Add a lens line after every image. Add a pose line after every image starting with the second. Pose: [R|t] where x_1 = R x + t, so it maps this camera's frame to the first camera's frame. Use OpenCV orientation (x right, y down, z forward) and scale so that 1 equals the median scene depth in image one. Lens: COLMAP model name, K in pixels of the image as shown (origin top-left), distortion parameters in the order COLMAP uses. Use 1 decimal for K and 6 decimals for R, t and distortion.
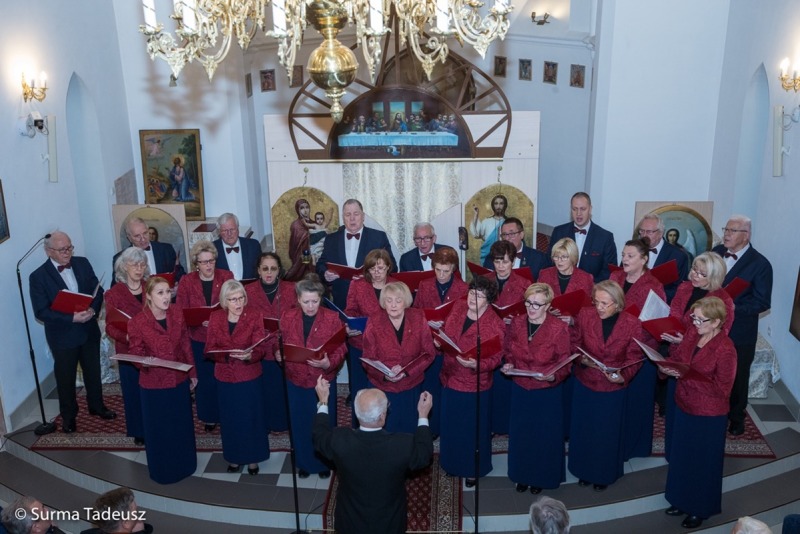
lens RADIAL K [[903.7, 0, 394.8], [0, 903.7, 285.8], [0, 0, 1]] dist [0.040728, 0.000000]
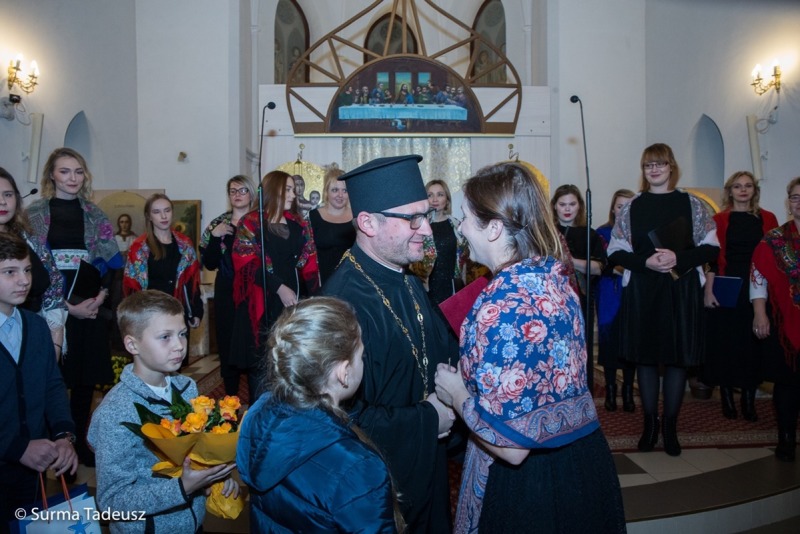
lens RADIAL K [[550.6, 0, 399.3], [0, 550.6, 268.0], [0, 0, 1]] dist [-0.100466, 0.072847]
pose [[0.994985, 0.010383, 0.099483, -0.055370], [0.022706, 0.945185, -0.325745, 0.174066], [-0.097412, 0.326370, 0.940209, 0.522864]]
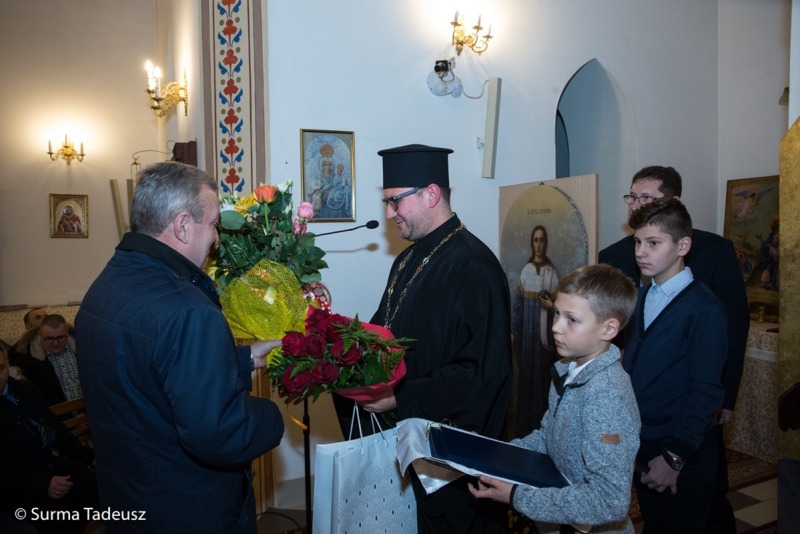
lens RADIAL K [[552.6, 0, 397.1], [0, 552.6, 277.9], [0, 0, 1]] dist [-0.098725, 0.067233]
pose [[0.463837, 0.086404, -0.881697, -0.043484], [-0.308428, 0.948721, -0.069284, 0.006341], [0.830498, 0.304076, 0.466702, 0.856126]]
